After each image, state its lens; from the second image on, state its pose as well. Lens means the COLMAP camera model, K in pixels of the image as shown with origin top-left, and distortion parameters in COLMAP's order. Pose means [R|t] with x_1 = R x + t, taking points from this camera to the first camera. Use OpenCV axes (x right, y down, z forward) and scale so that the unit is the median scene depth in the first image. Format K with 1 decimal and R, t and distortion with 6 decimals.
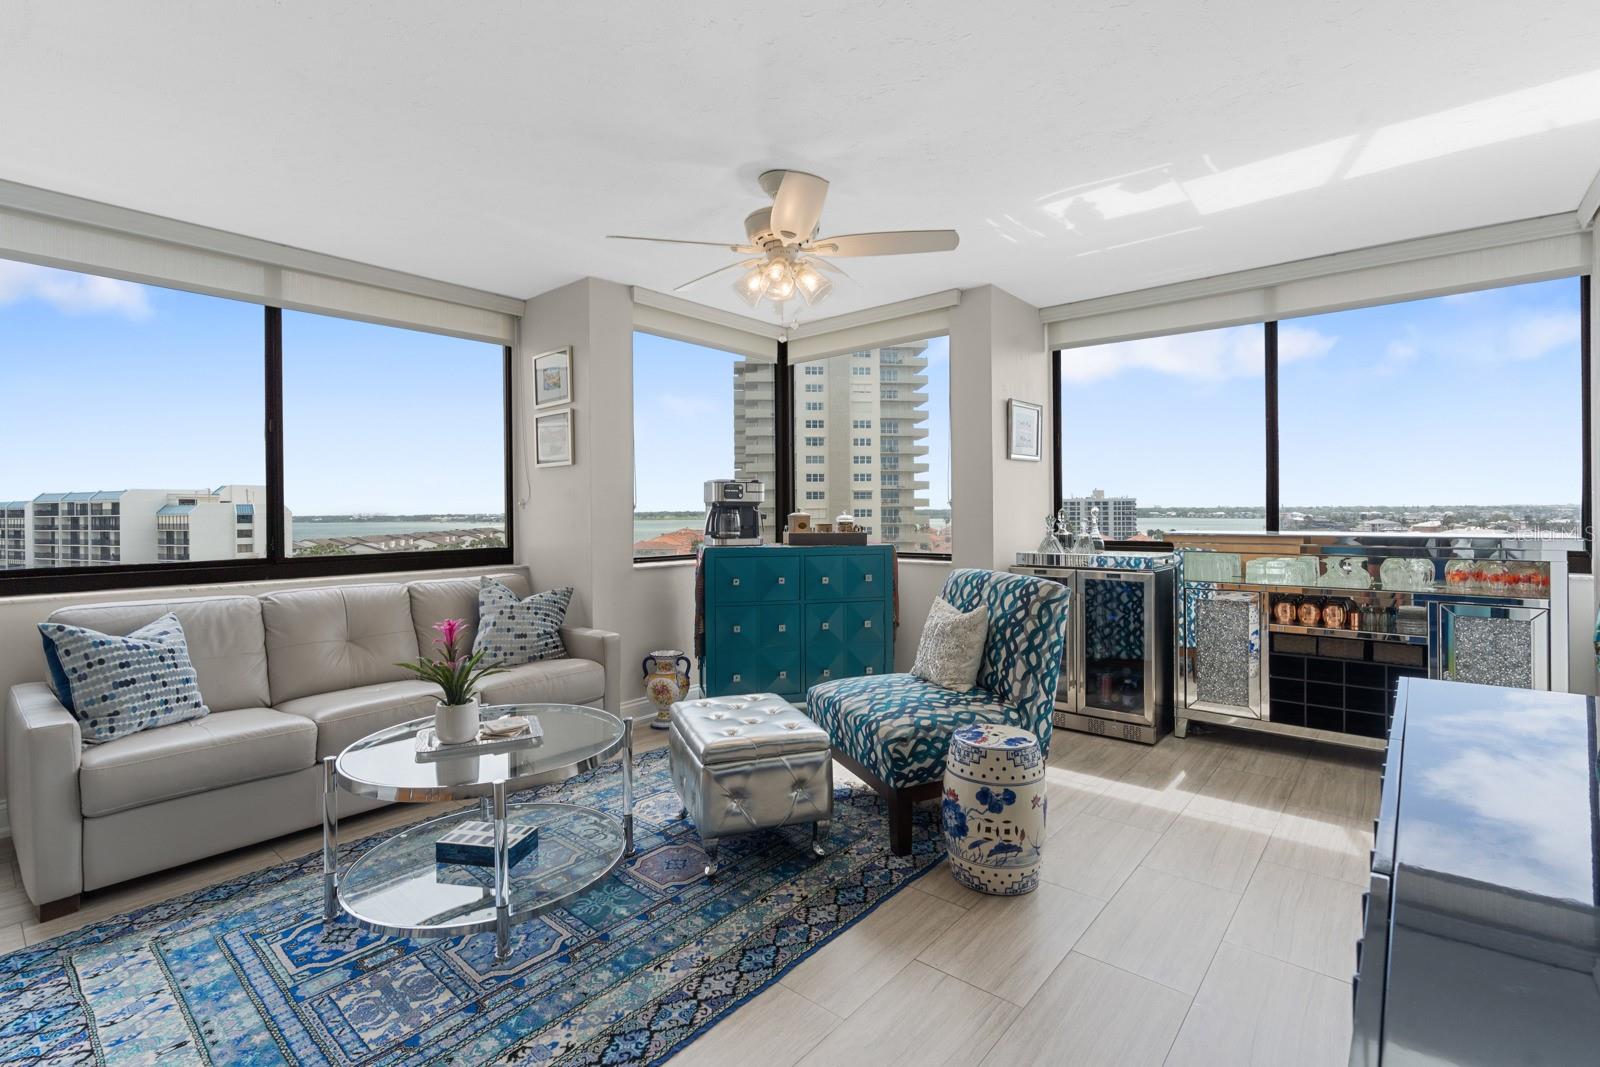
lens RADIAL K [[731.9, 0, 798.9], [0, 731.9, 522.8], [0, 0, 1]] dist [-0.014923, 0.004800]
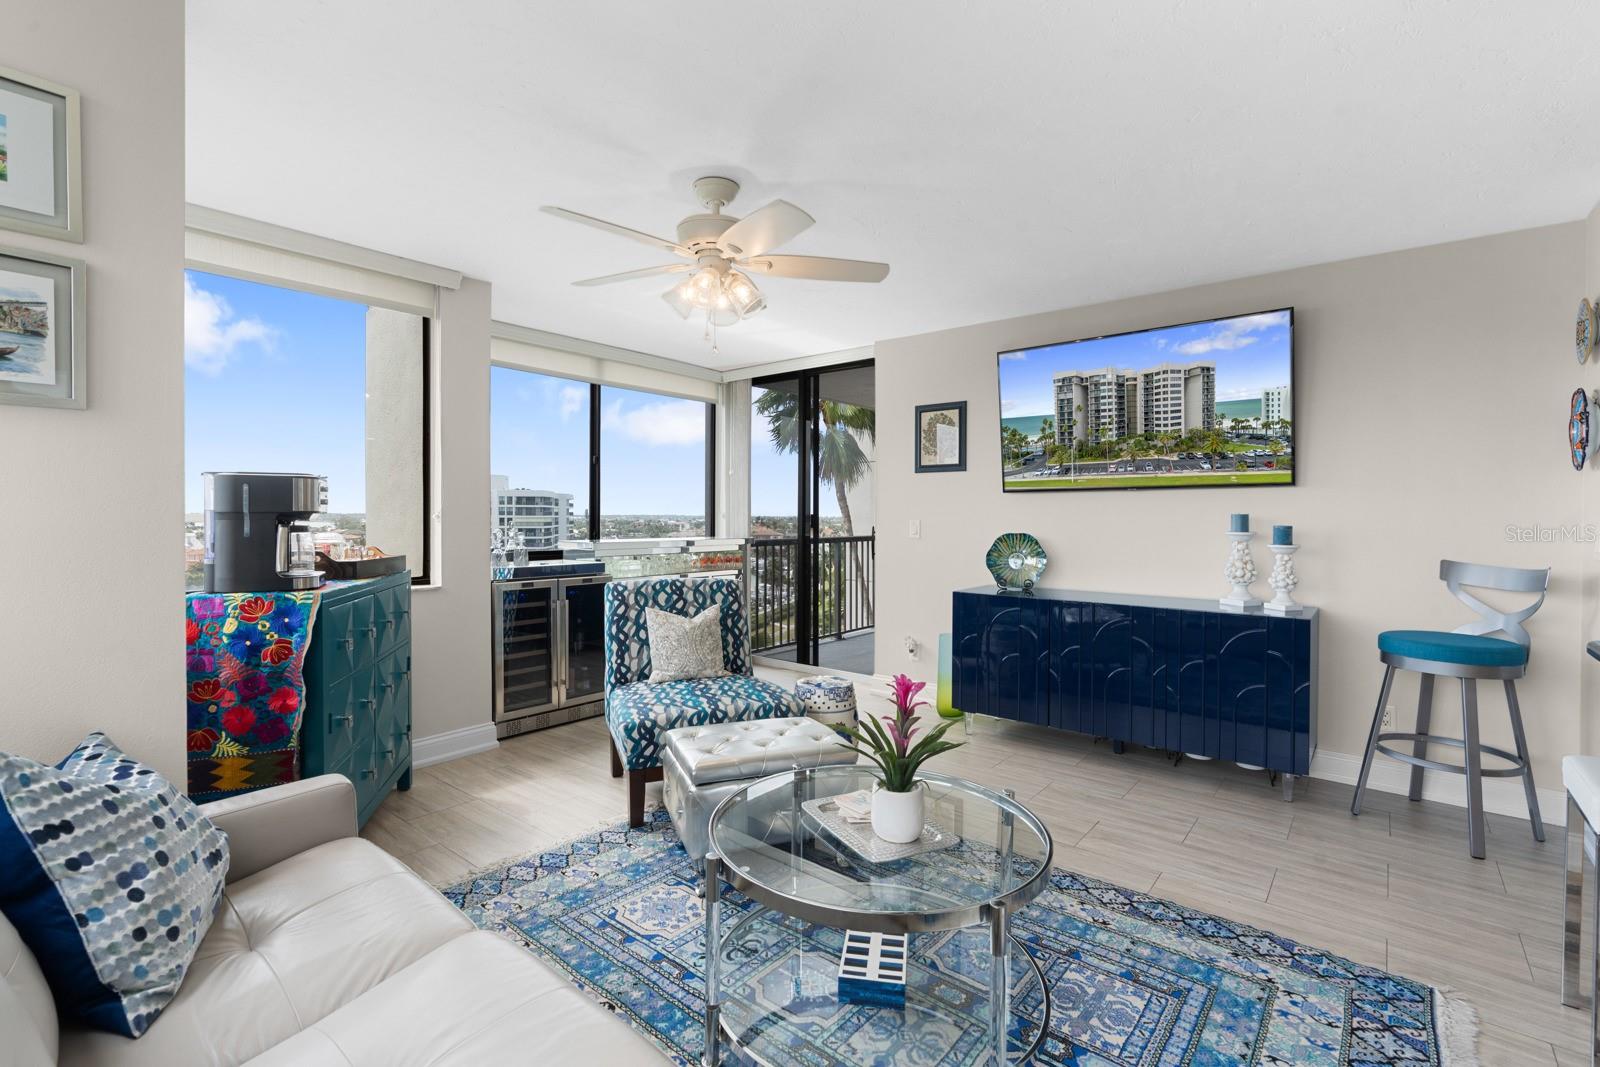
lens RADIAL K [[731.9, 0, 788.7], [0, 731.9, 544.9], [0, 0, 1]] dist [-0.014923, 0.004800]
pose [[-0.012255, -0.038363, 0.999189, -1.606891], [0.015746, 0.999132, 0.038554, -0.053130], [-0.999801, 0.016206, -0.011640, 1.473446]]
